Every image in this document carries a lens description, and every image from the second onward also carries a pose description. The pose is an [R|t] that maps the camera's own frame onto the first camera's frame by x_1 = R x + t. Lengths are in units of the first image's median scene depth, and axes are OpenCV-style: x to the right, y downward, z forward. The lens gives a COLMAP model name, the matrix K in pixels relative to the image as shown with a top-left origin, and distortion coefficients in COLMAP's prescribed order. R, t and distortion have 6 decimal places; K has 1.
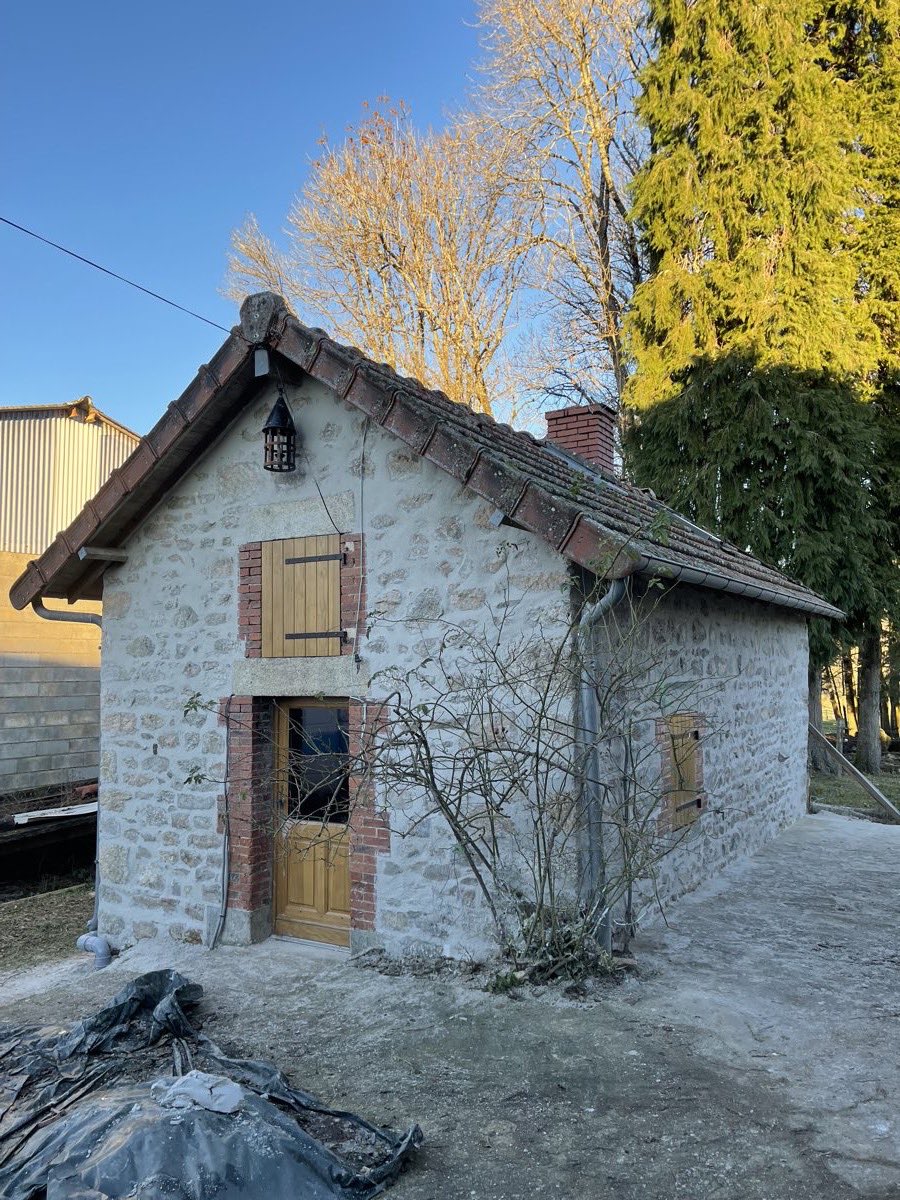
lens RADIAL K [[902.6, 0, 437.9], [0, 902.6, 606.7], [0, 0, 1]] dist [0.060098, -0.068307]
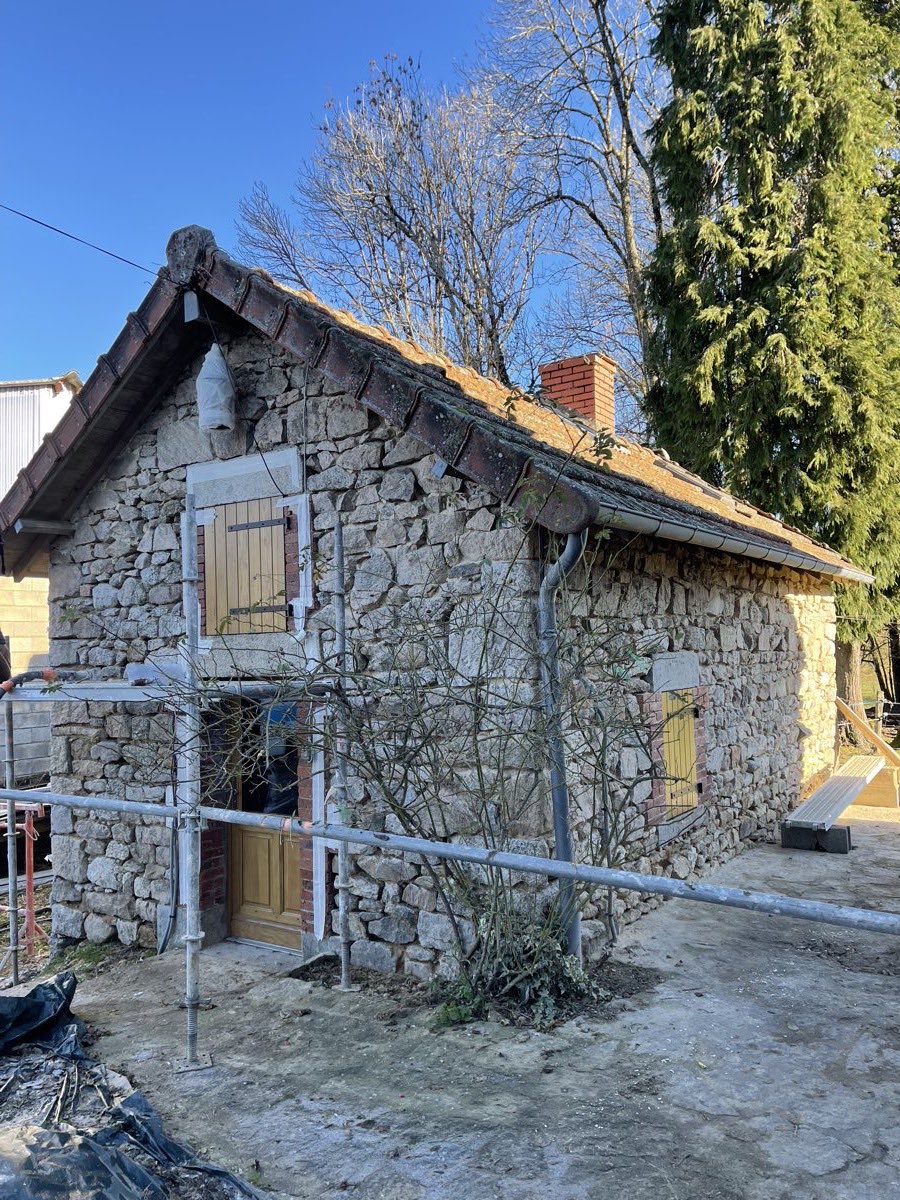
lens RADIAL K [[902.6, 0, 431.2], [0, 902.6, 606.9], [0, 0, 1]] dist [0.060098, -0.068307]
pose [[0.998505, -0.020264, -0.050761, 0.073149], [0.021410, 0.999526, 0.022135, 0.011674], [0.050288, -0.023189, 0.998466, 0.095144]]
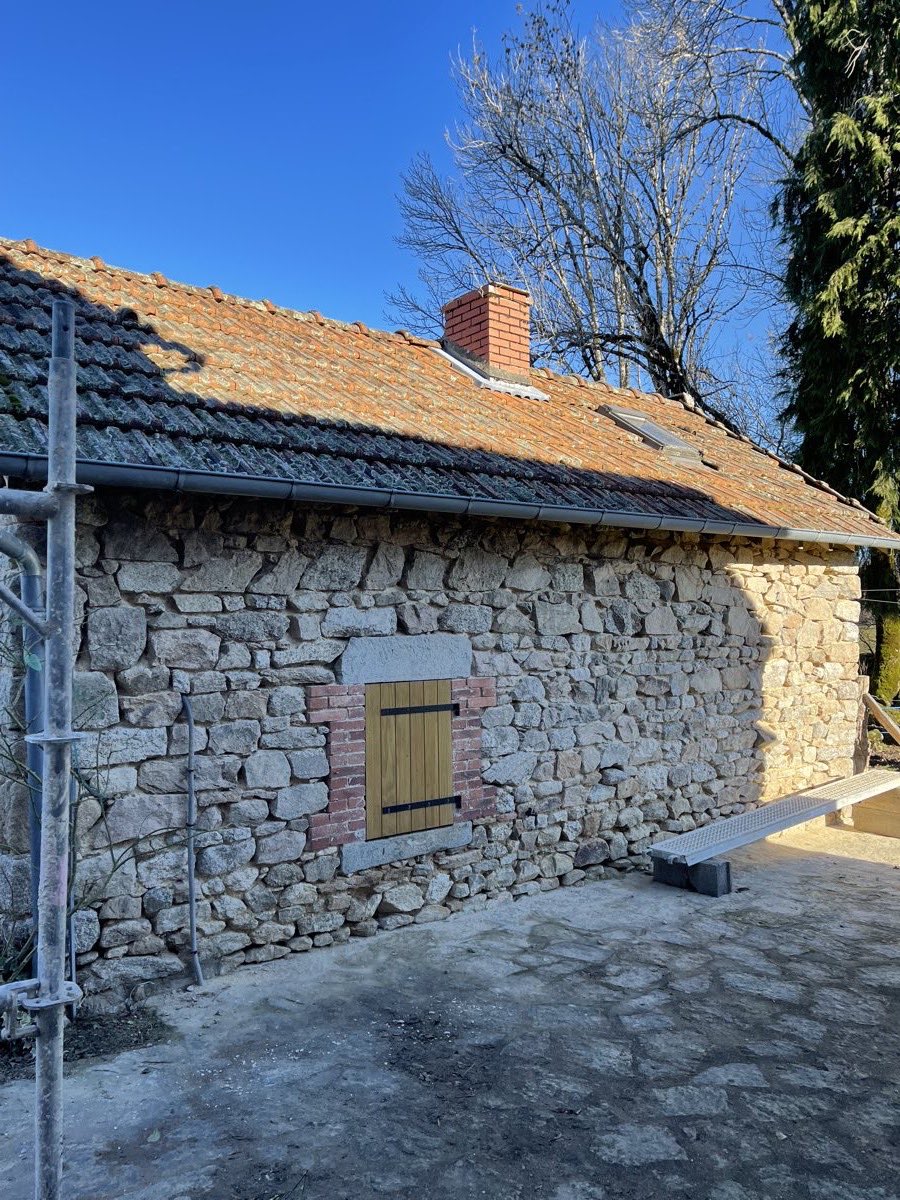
lens RADIAL K [[902.6, 0, 441.3], [0, 902.6, 597.1], [0, 0, 1]] dist [0.060098, -0.068307]
pose [[0.939045, -0.016112, -0.343415, 0.555747], [0.029023, 0.999051, 0.032491, 0.027781], [0.342566, -0.040477, 0.938622, 0.329451]]
